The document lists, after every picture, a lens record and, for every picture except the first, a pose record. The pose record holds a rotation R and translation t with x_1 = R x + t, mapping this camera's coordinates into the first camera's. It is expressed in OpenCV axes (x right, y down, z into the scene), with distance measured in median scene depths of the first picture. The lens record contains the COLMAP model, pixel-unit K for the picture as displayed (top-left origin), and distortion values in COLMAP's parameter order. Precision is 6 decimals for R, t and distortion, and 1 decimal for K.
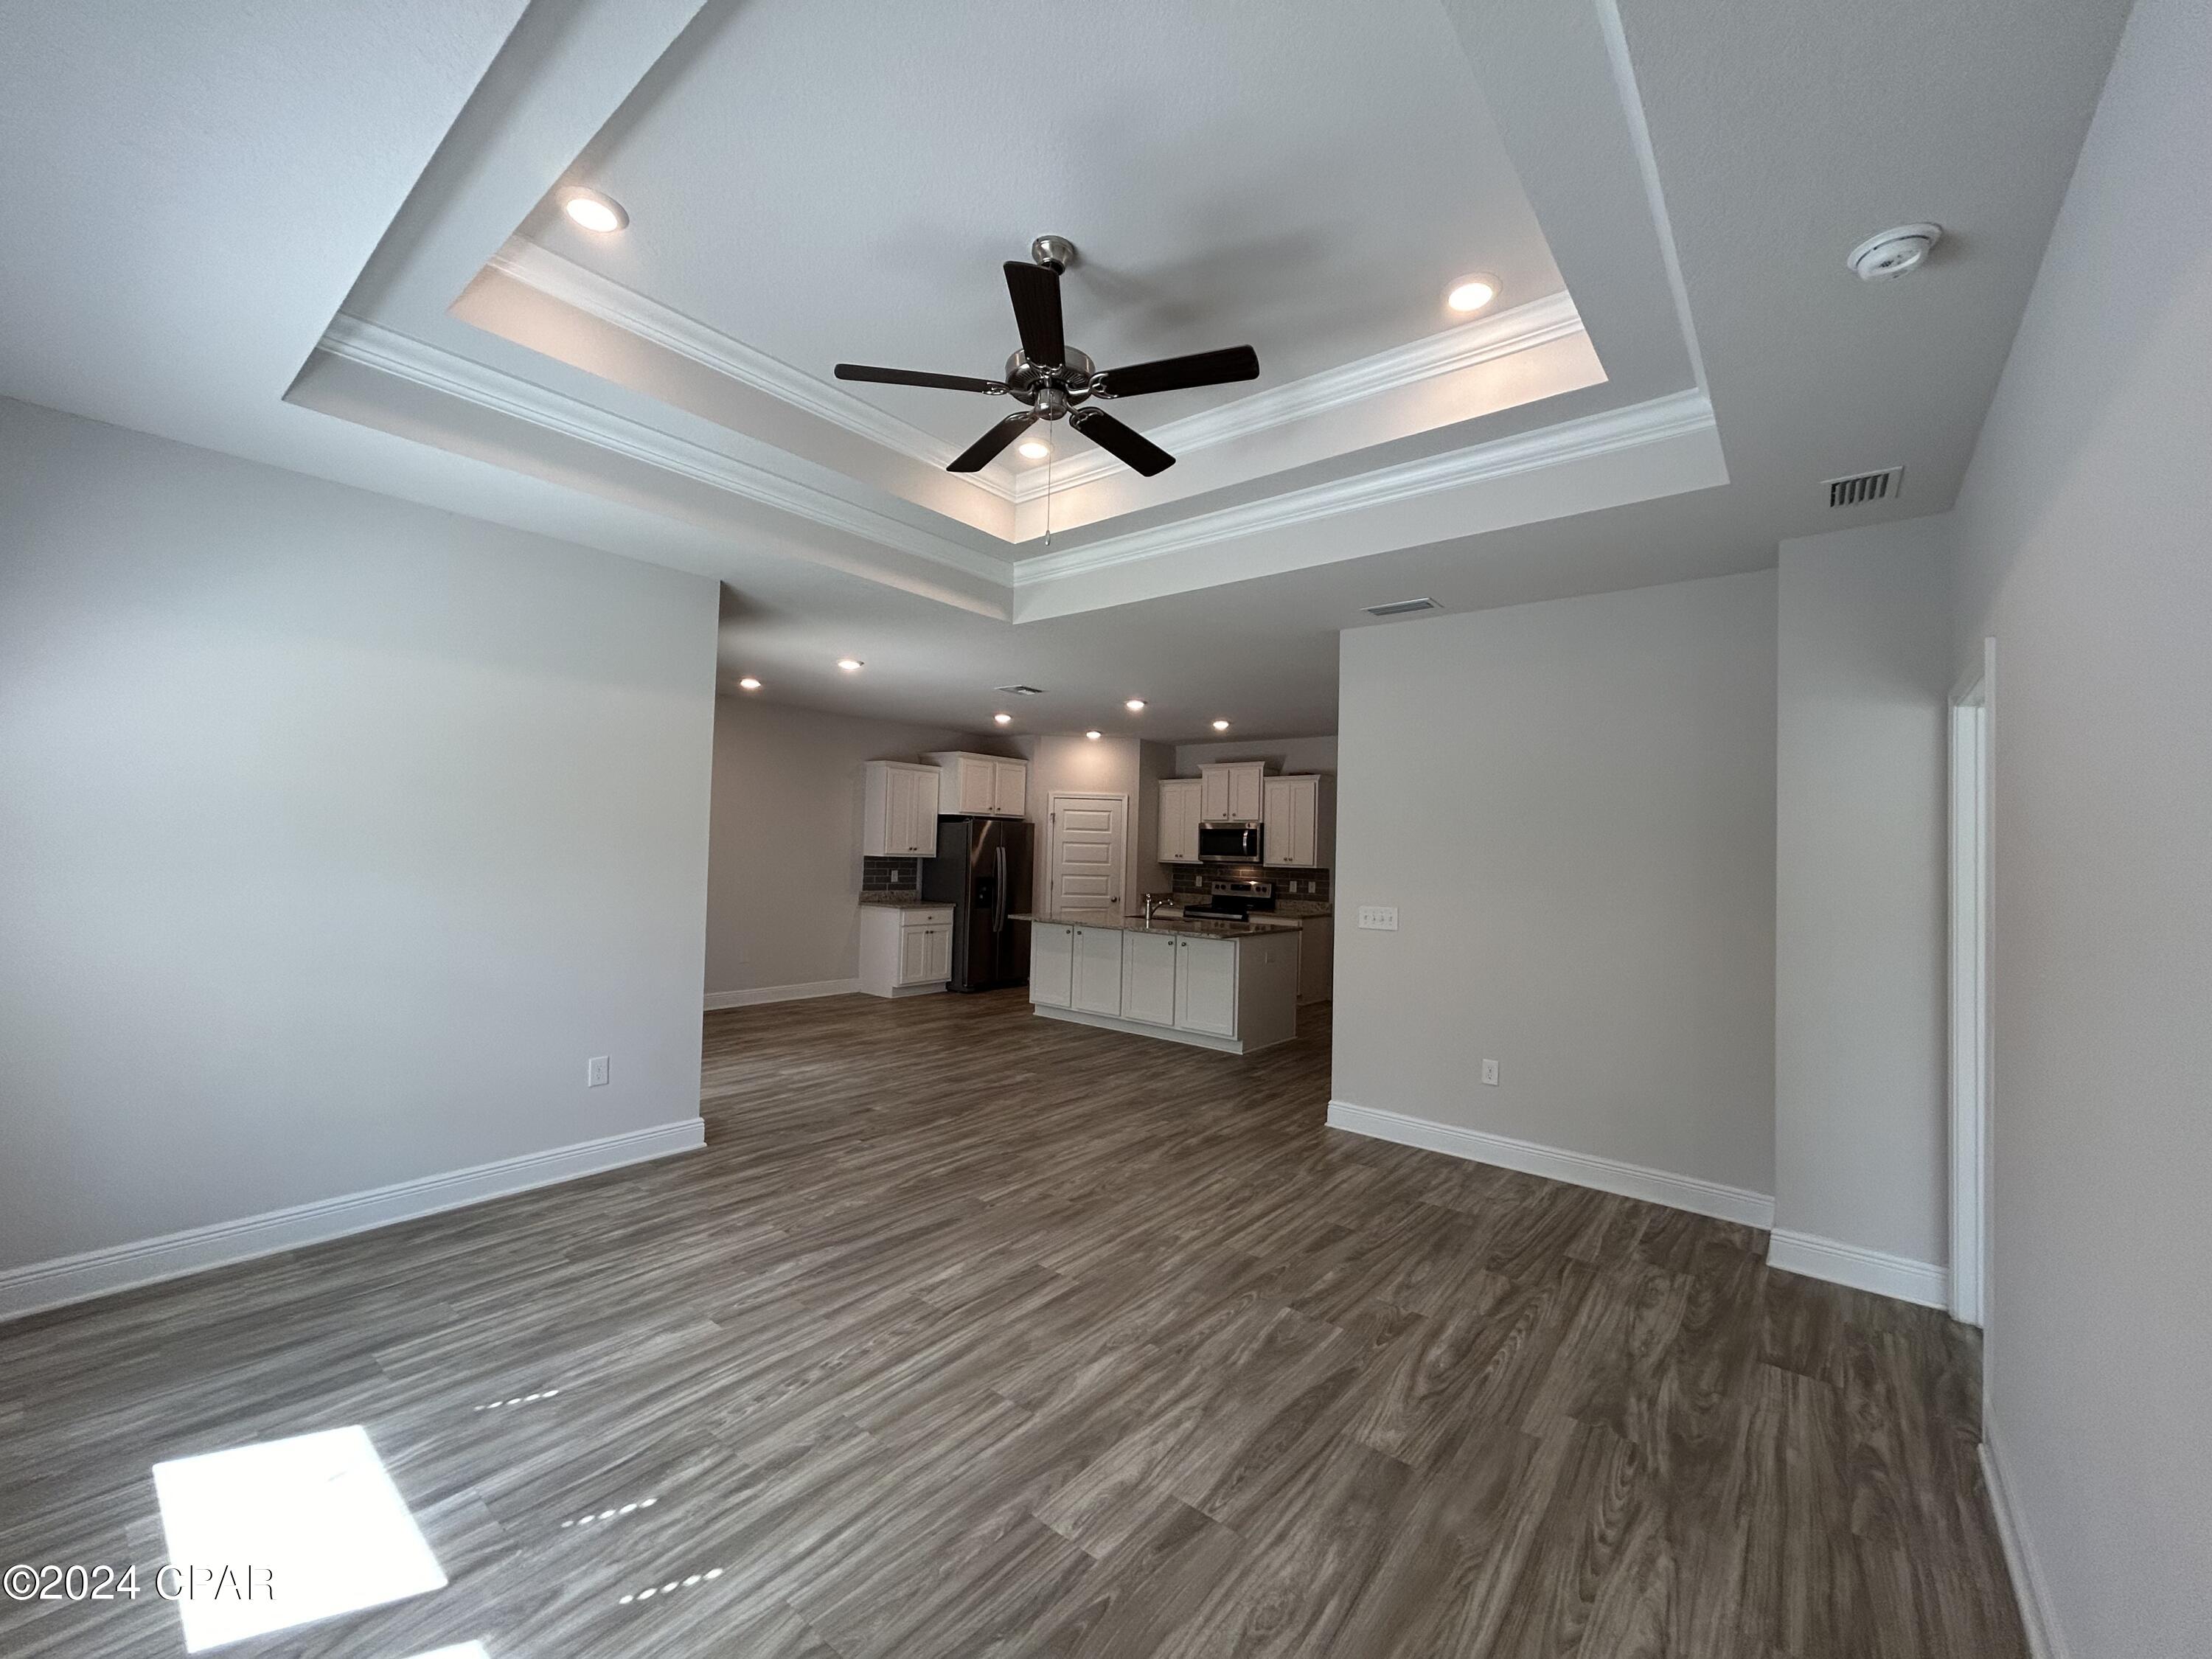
lens RADIAL K [[889.8, 0, 1101.7], [0, 889.8, 831.0], [0, 0, 1]] dist [0.000002, -0.000078]
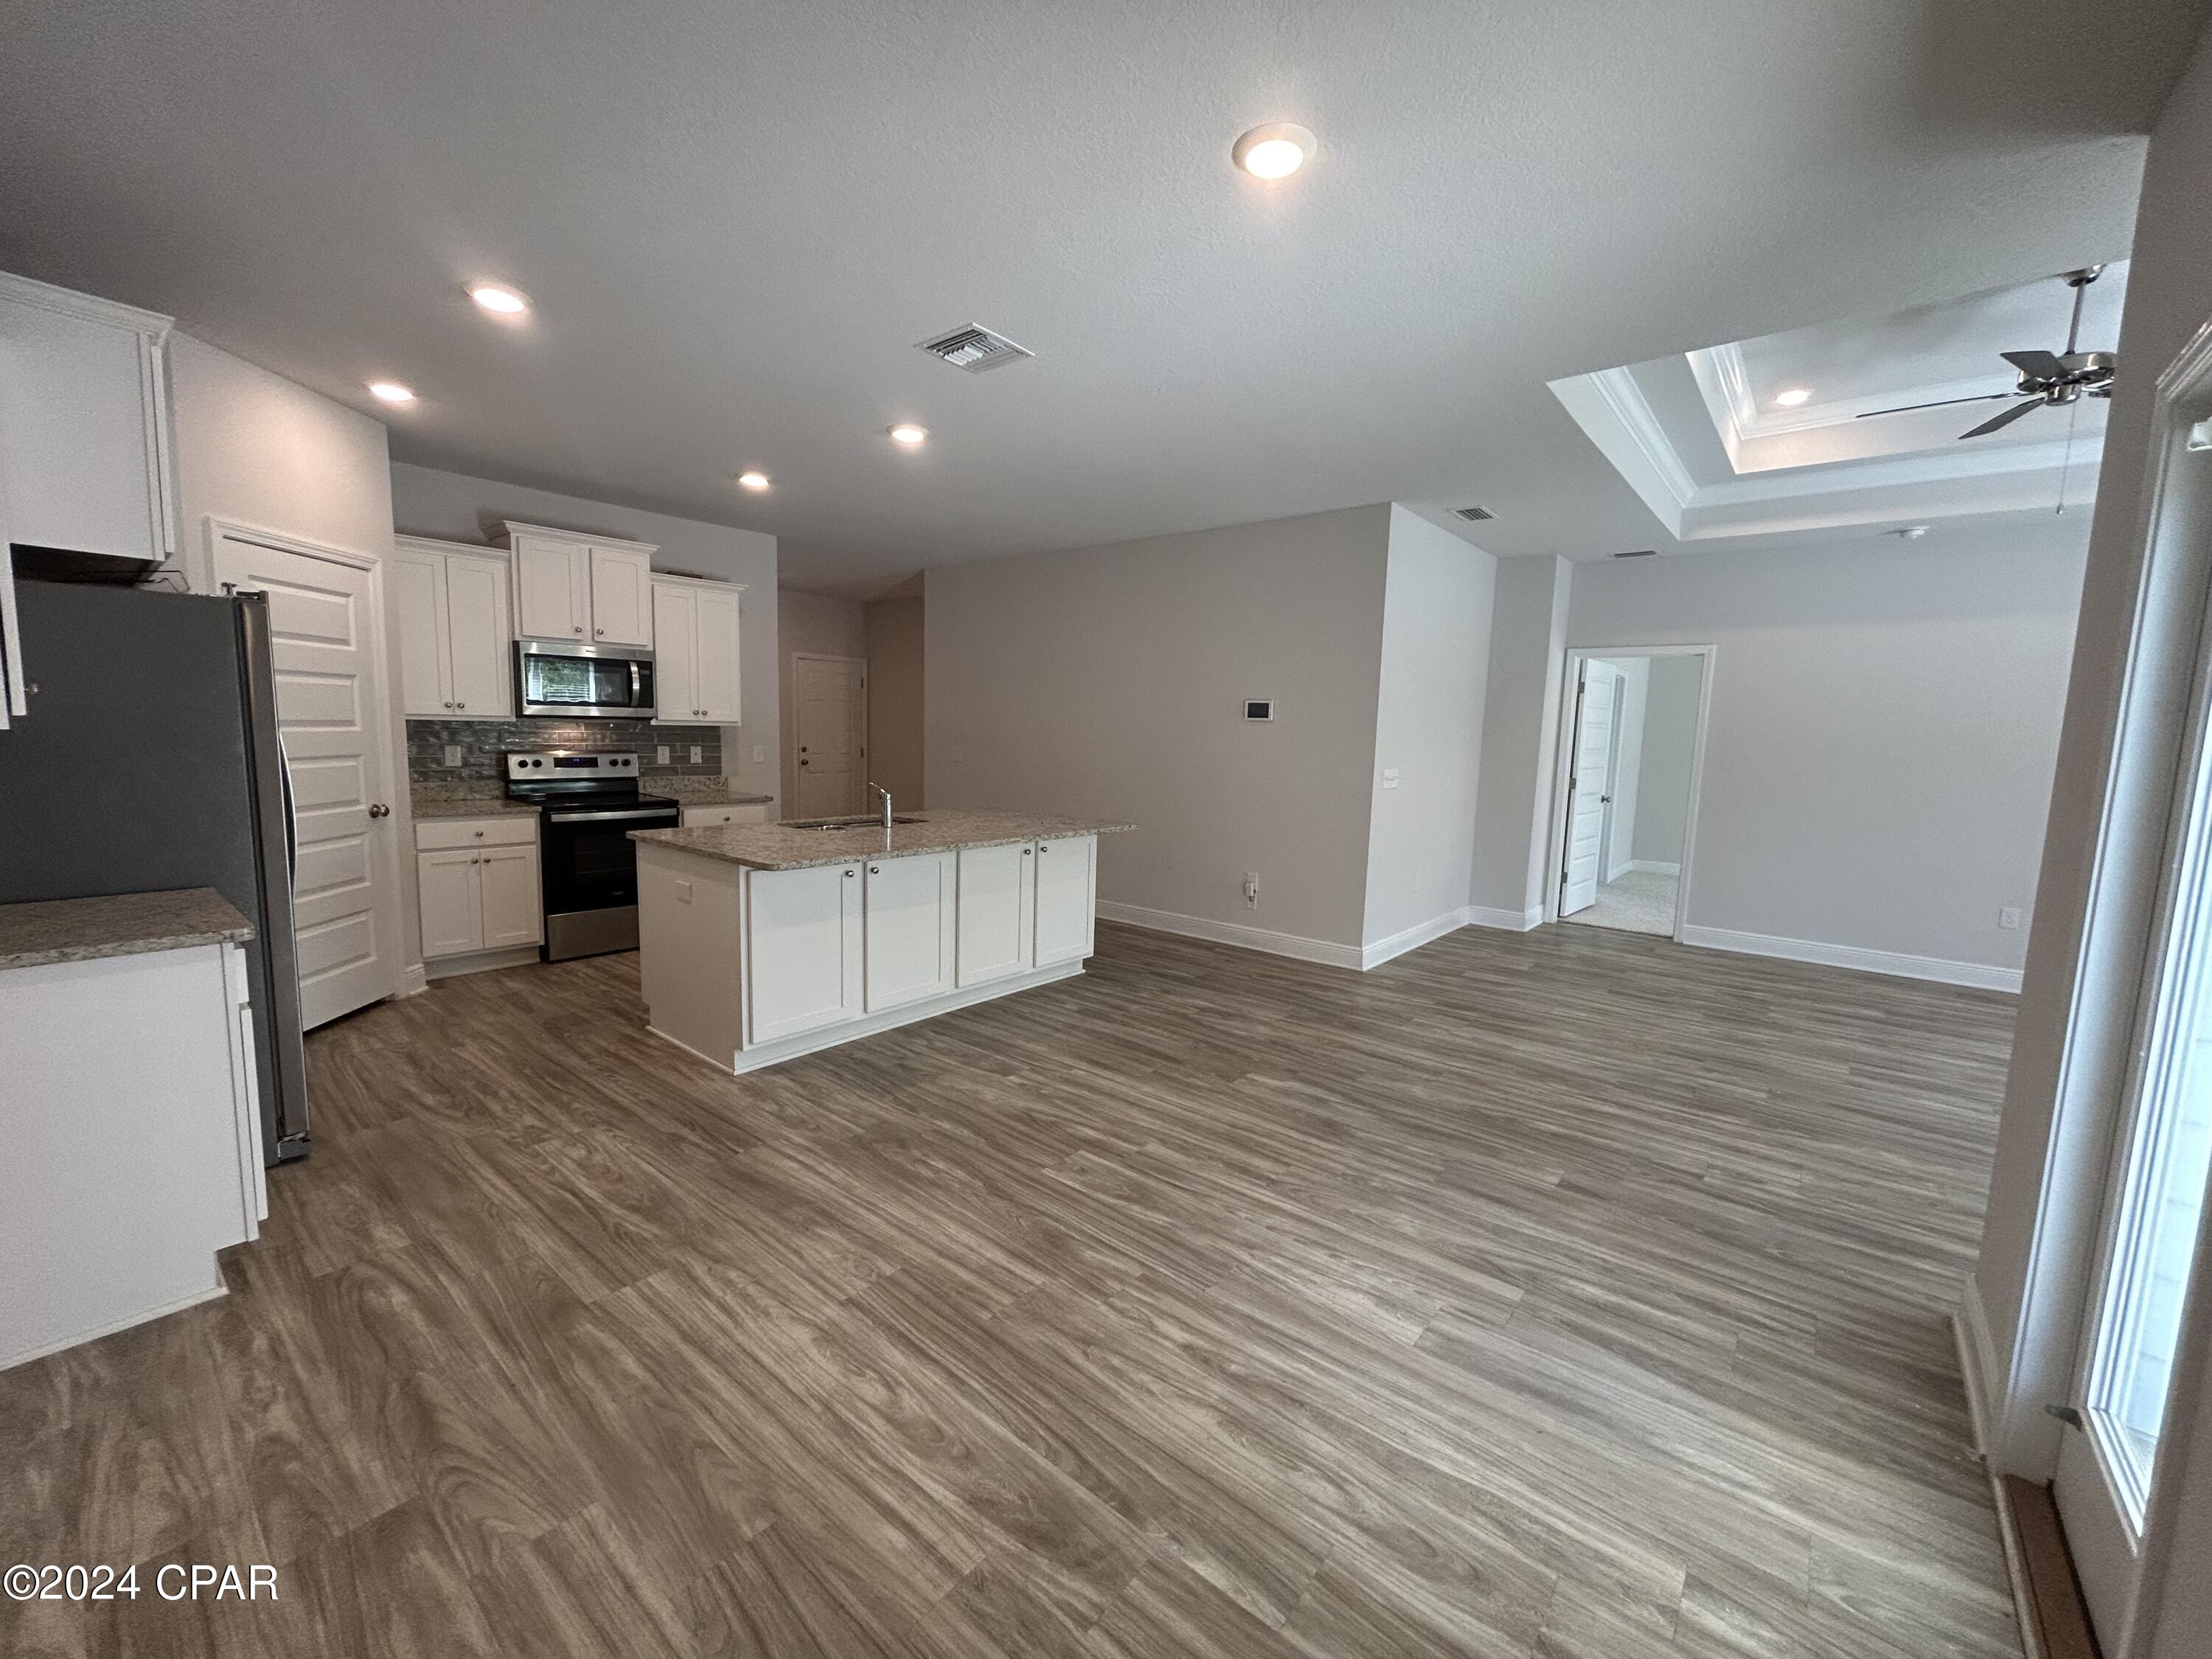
lens RADIAL K [[889.8, 0, 1101.7], [0, 889.8, 831.0], [0, 0, 1]] dist [0.000002, -0.000078]
pose [[0.010510, -0.144686, 0.989422, -0.854569], [-0.049317, 0.988197, 0.145031, 0.017524], [-0.998728, -0.050319, 0.003250, 1.396269]]
